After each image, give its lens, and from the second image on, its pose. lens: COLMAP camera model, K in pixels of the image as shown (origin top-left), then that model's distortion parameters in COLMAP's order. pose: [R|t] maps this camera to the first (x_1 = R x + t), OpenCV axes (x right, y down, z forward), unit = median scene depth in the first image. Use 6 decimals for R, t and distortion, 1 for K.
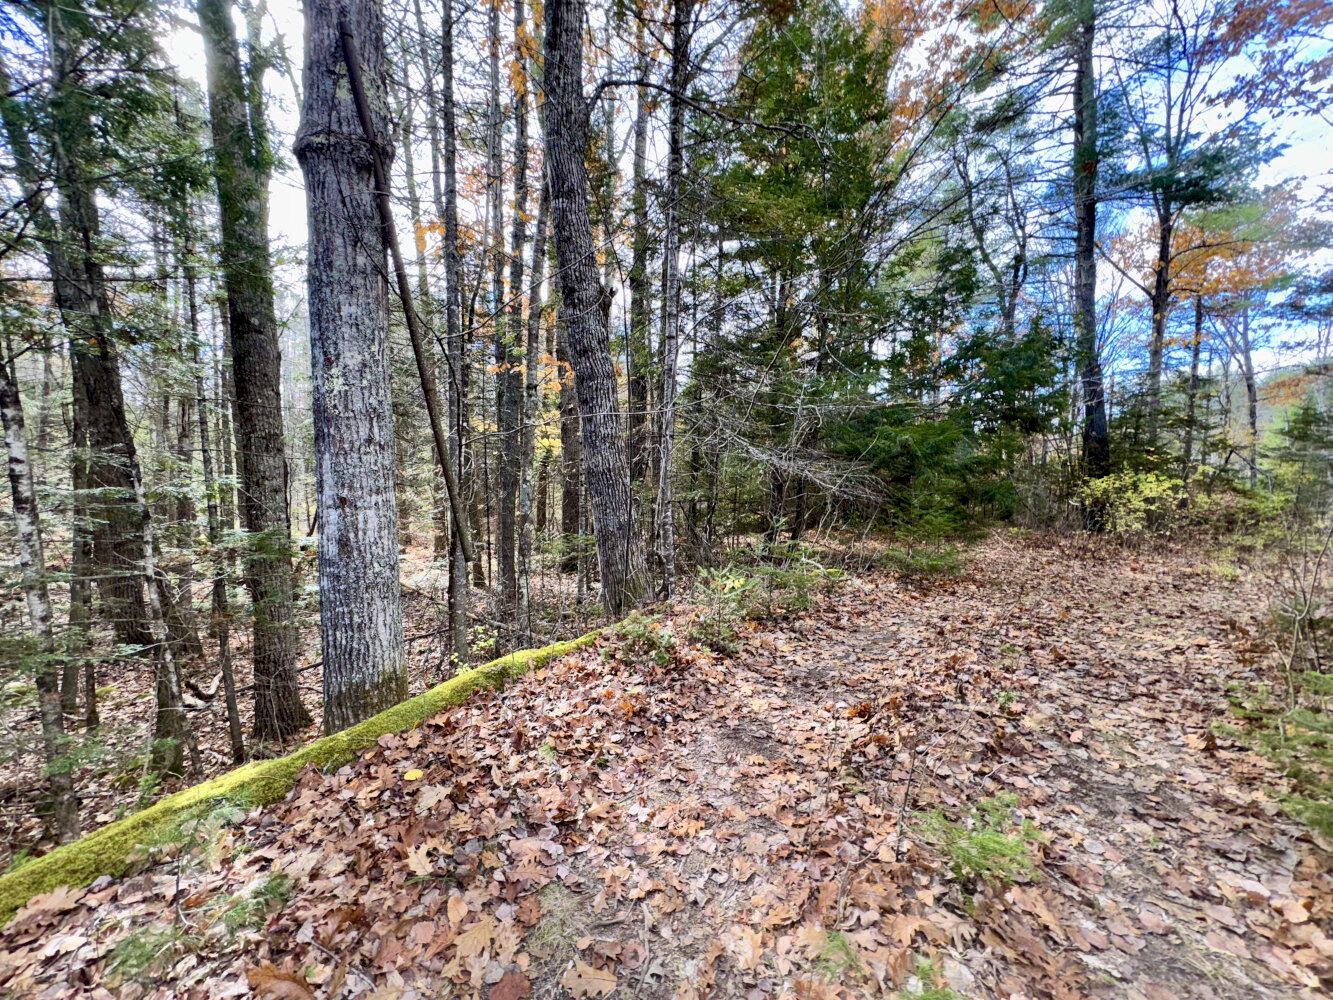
lens RADIAL K [[531.8, 0, 666.5], [0, 531.8, 500.0], [0, 0, 1]] dist [-0.000912, -0.000094]
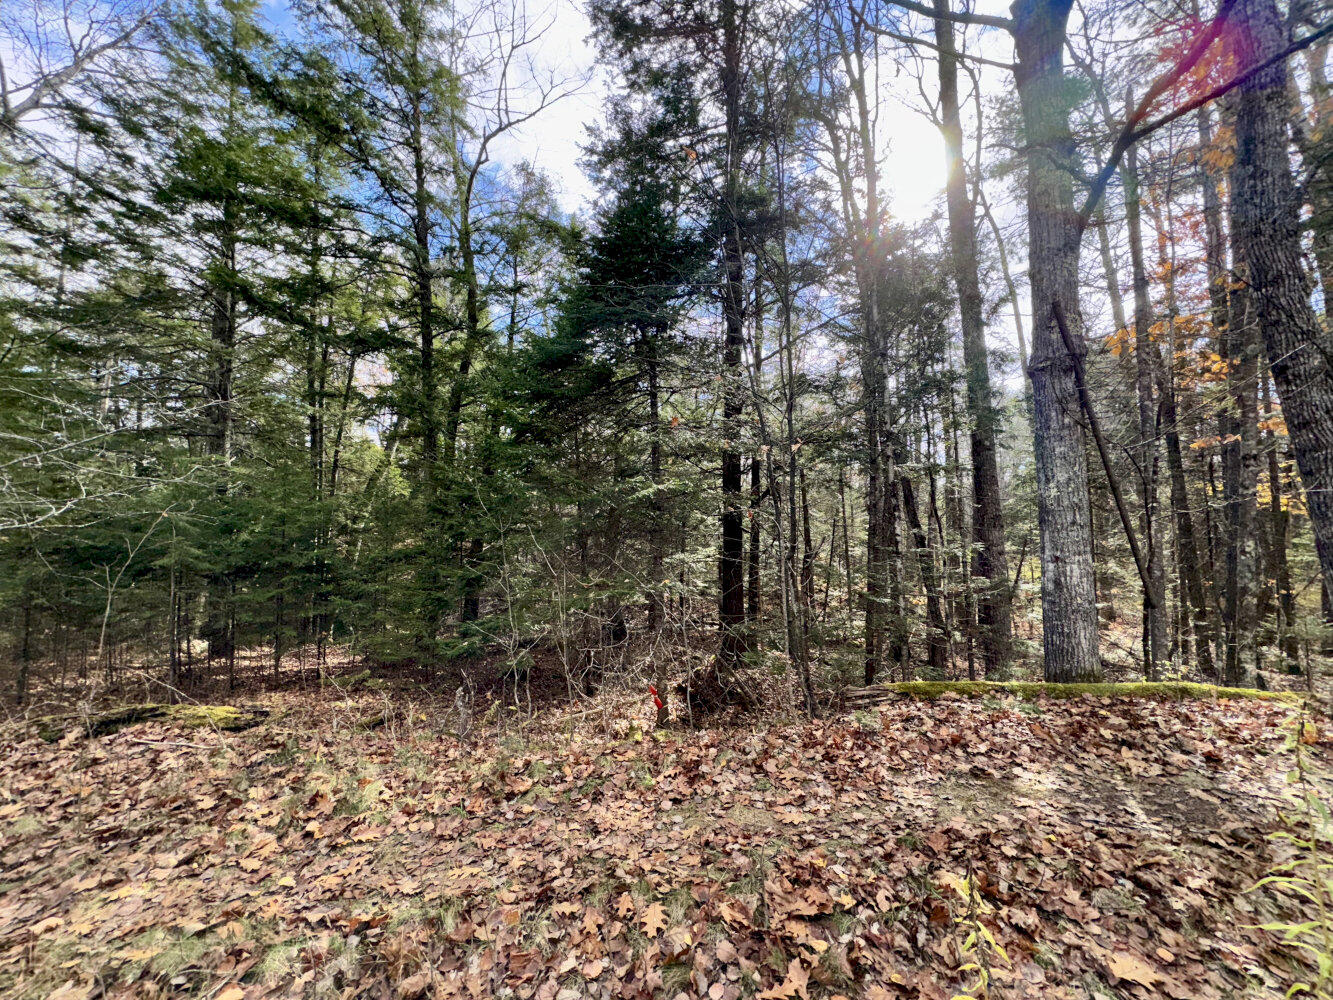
lens RADIAL K [[531.8, 0, 666.5], [0, 531.8, 500.0], [0, 0, 1]] dist [-0.000912, -0.000094]
pose [[0.409455, -0.061165, -0.910278, 0.456764], [-0.057099, 0.994076, -0.092479, 0.045744], [0.910542, 0.089842, 0.403537, -0.871799]]
